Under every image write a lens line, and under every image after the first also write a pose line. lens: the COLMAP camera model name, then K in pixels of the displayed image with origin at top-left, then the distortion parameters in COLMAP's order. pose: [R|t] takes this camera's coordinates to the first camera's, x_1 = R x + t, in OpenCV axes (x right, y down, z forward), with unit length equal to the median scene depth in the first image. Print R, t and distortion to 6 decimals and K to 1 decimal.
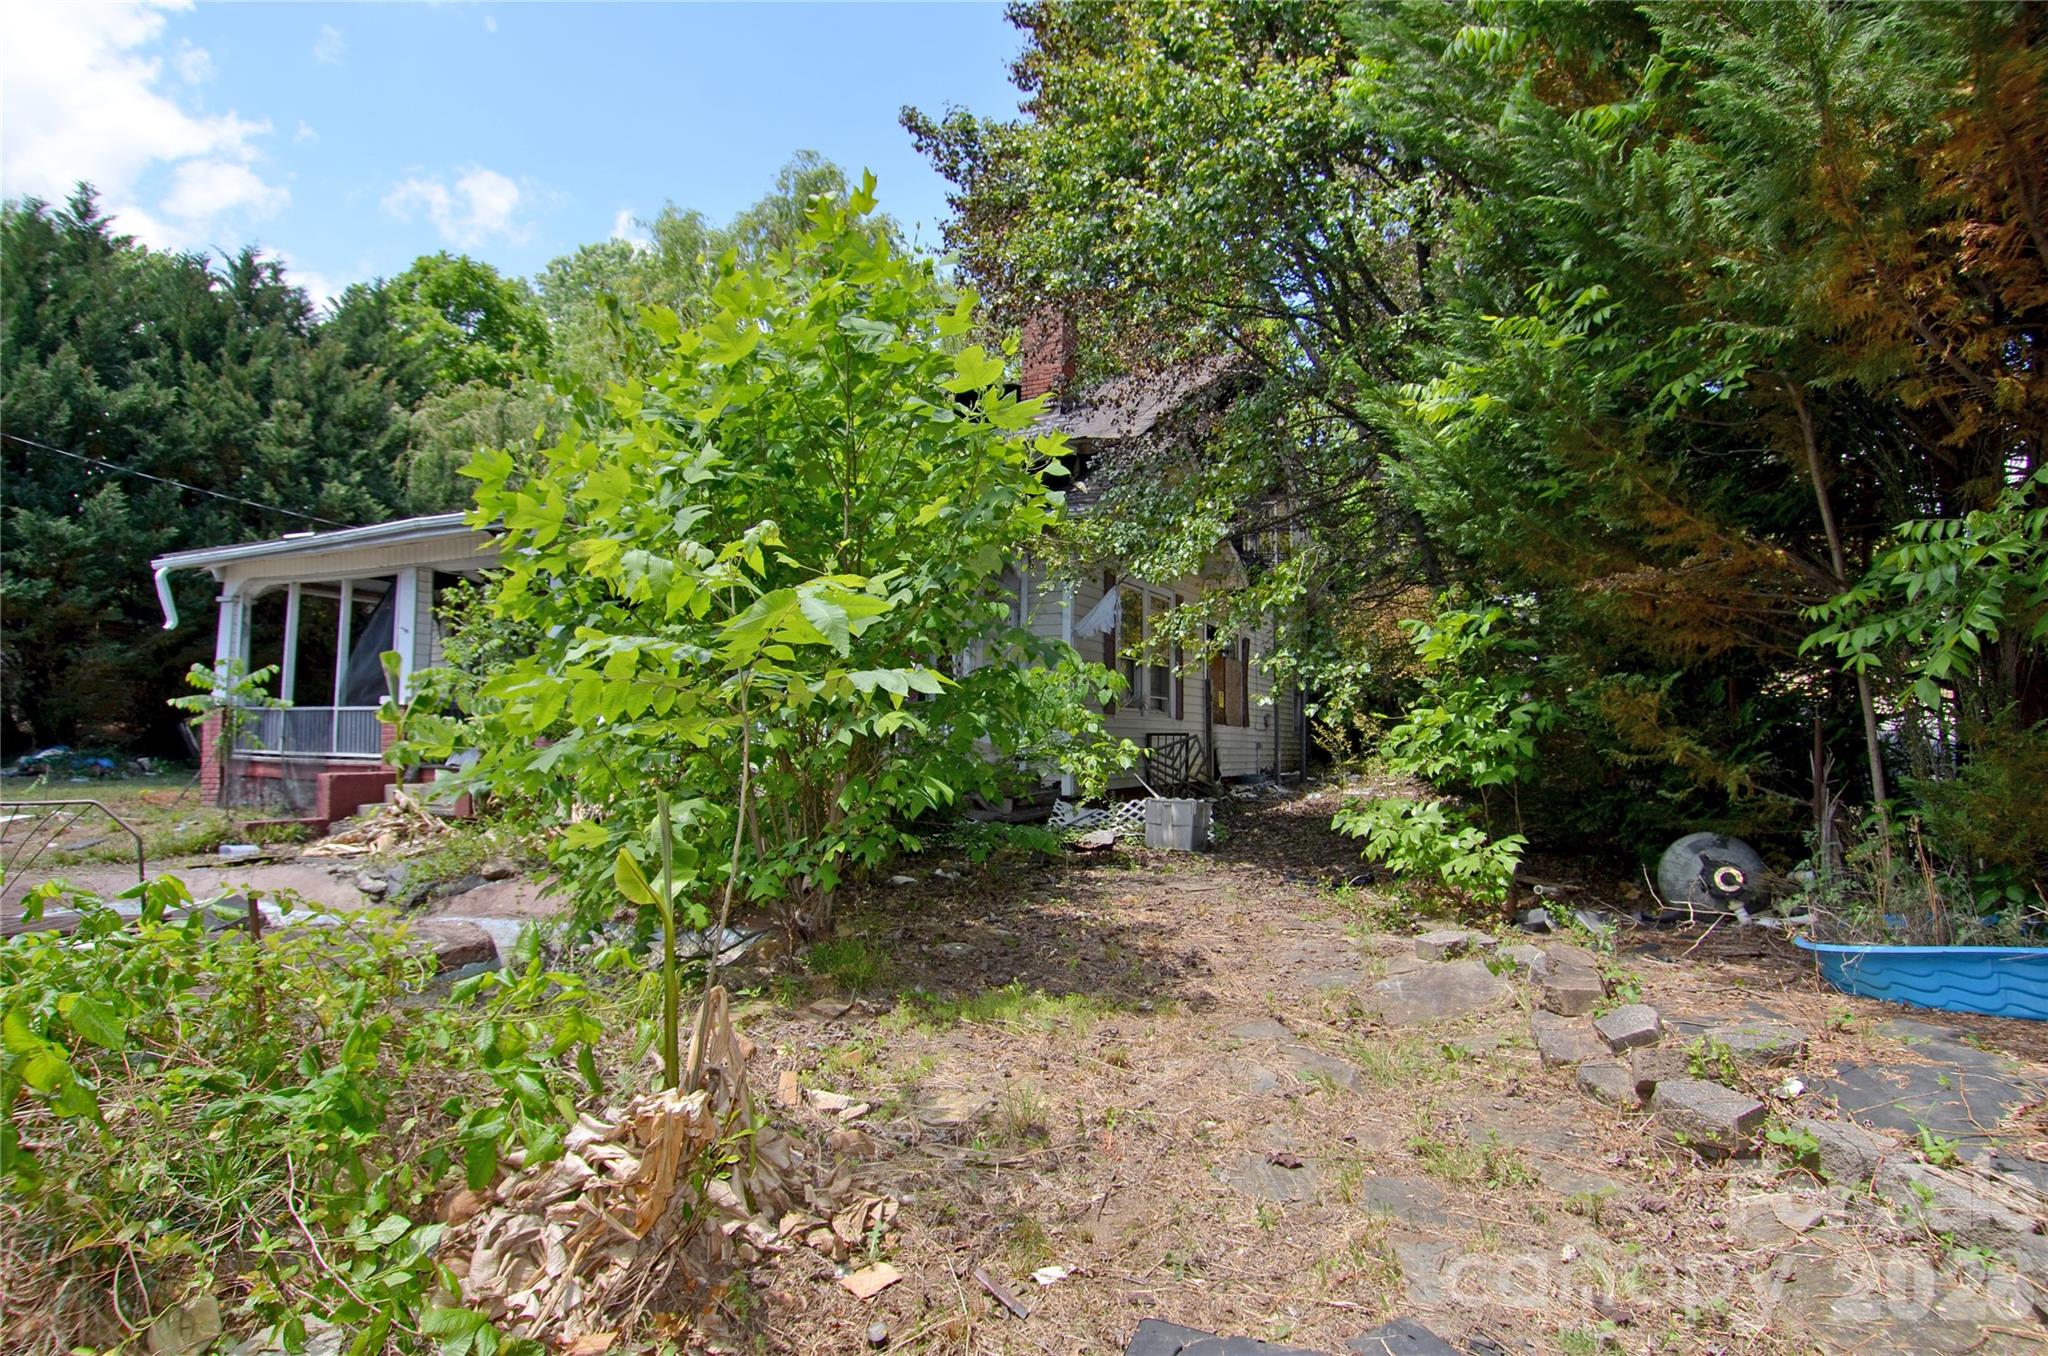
lens RADIAL K [[1062.4, 0, 1024.0], [0, 1062.4, 678.0], [0, 0, 1]] dist [0.024788, -0.032958]
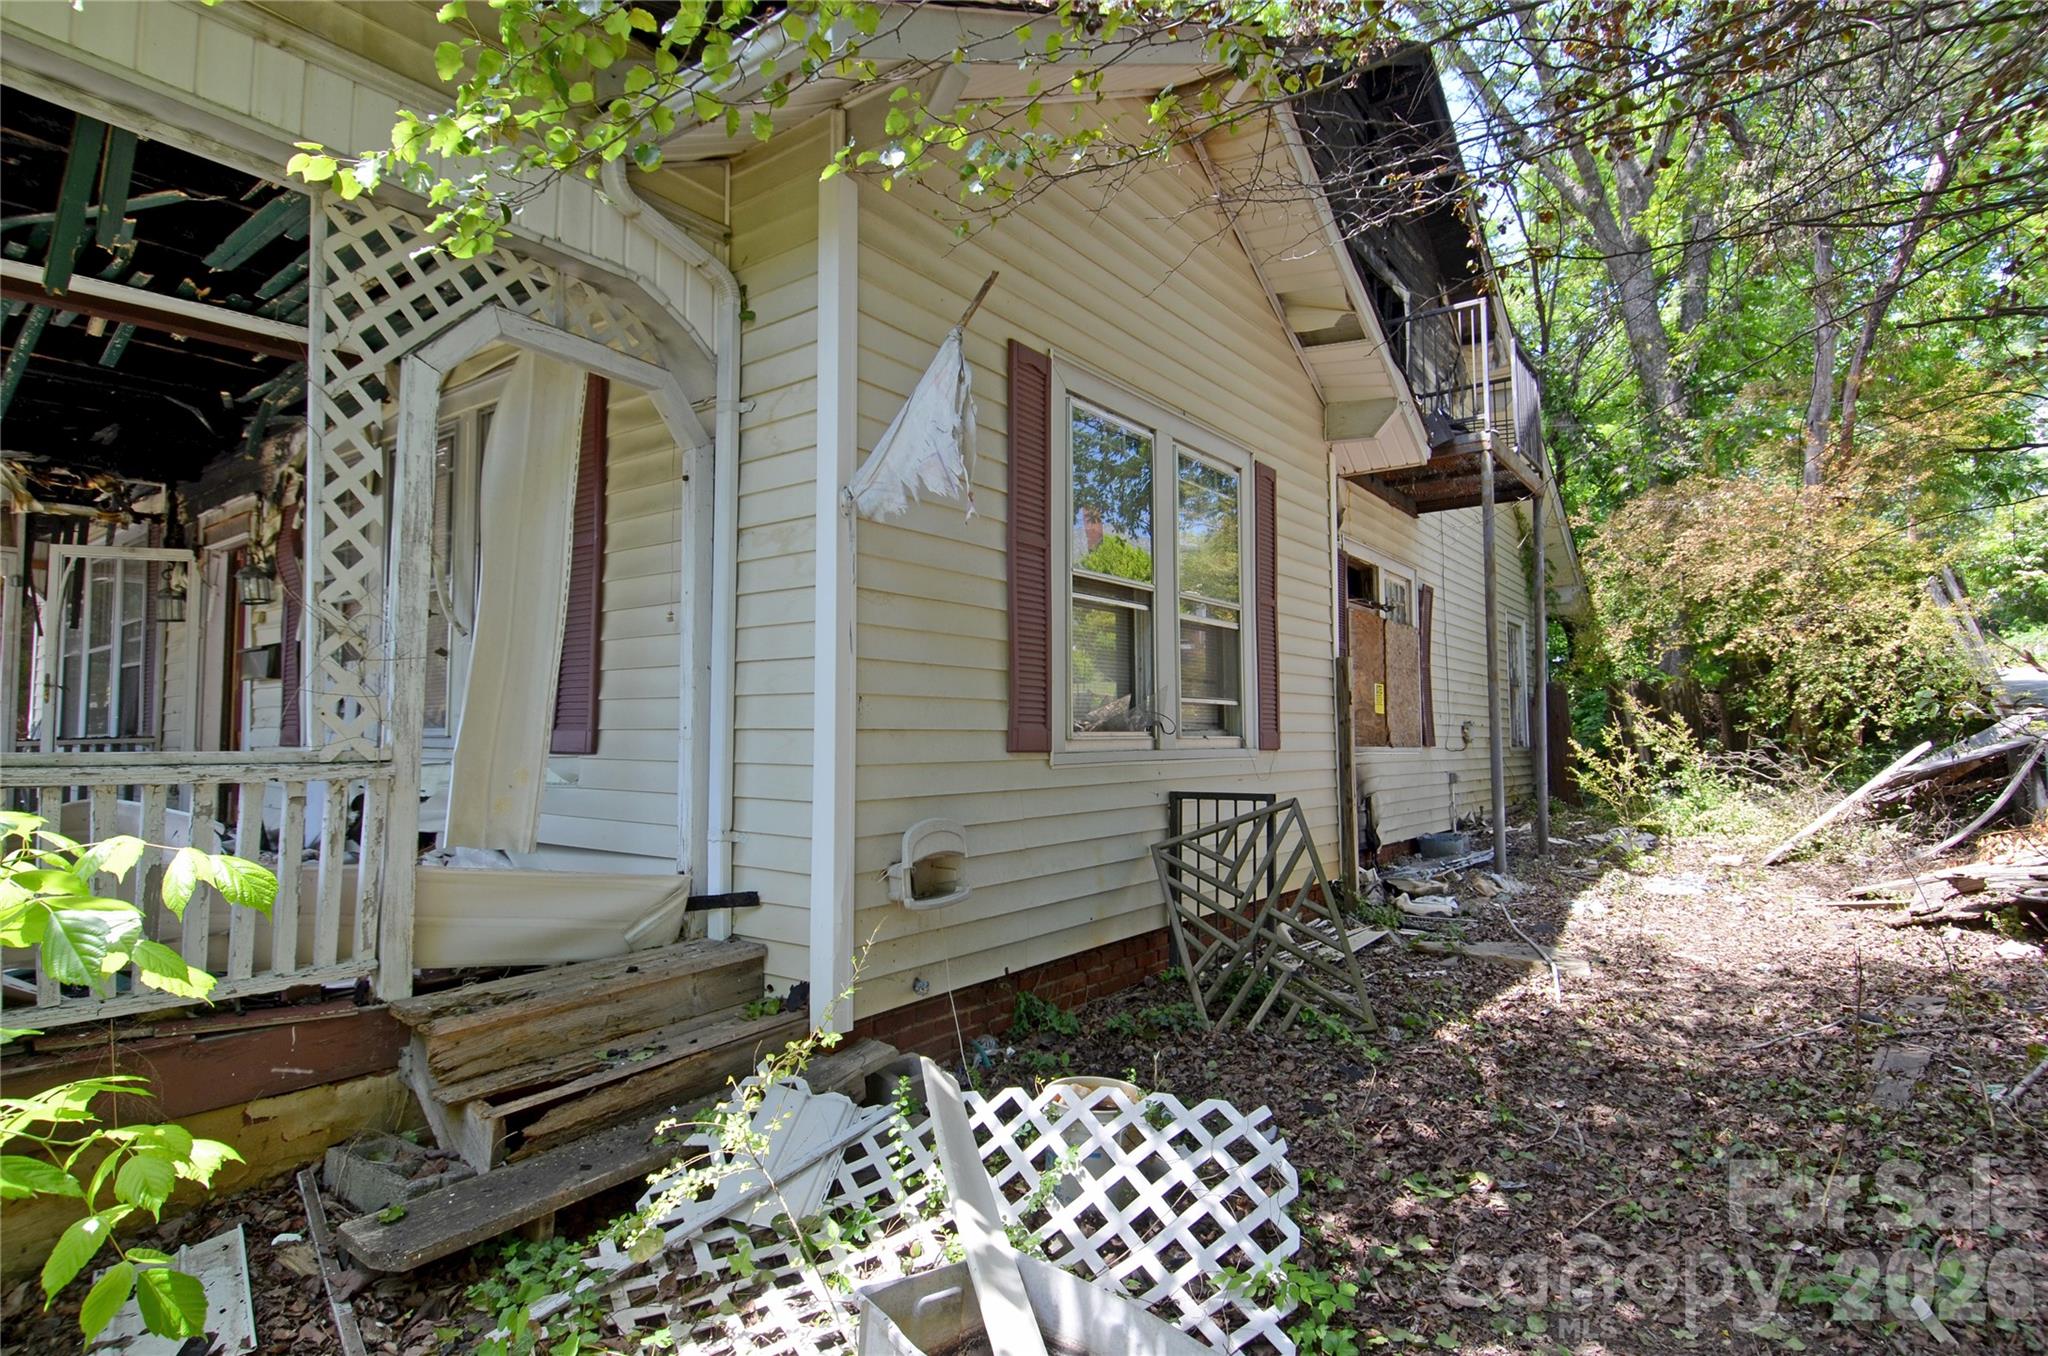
lens RADIAL K [[1062.4, 0, 1024.0], [0, 1062.4, 678.0], [0, 0, 1]] dist [0.024788, -0.032958]
pose [[0.988018, -0.014958, -0.153611, 0.097560], [0.016256, 0.999842, 0.007199, 0.004310], [0.153479, -0.009610, 0.988105, 0.474163]]
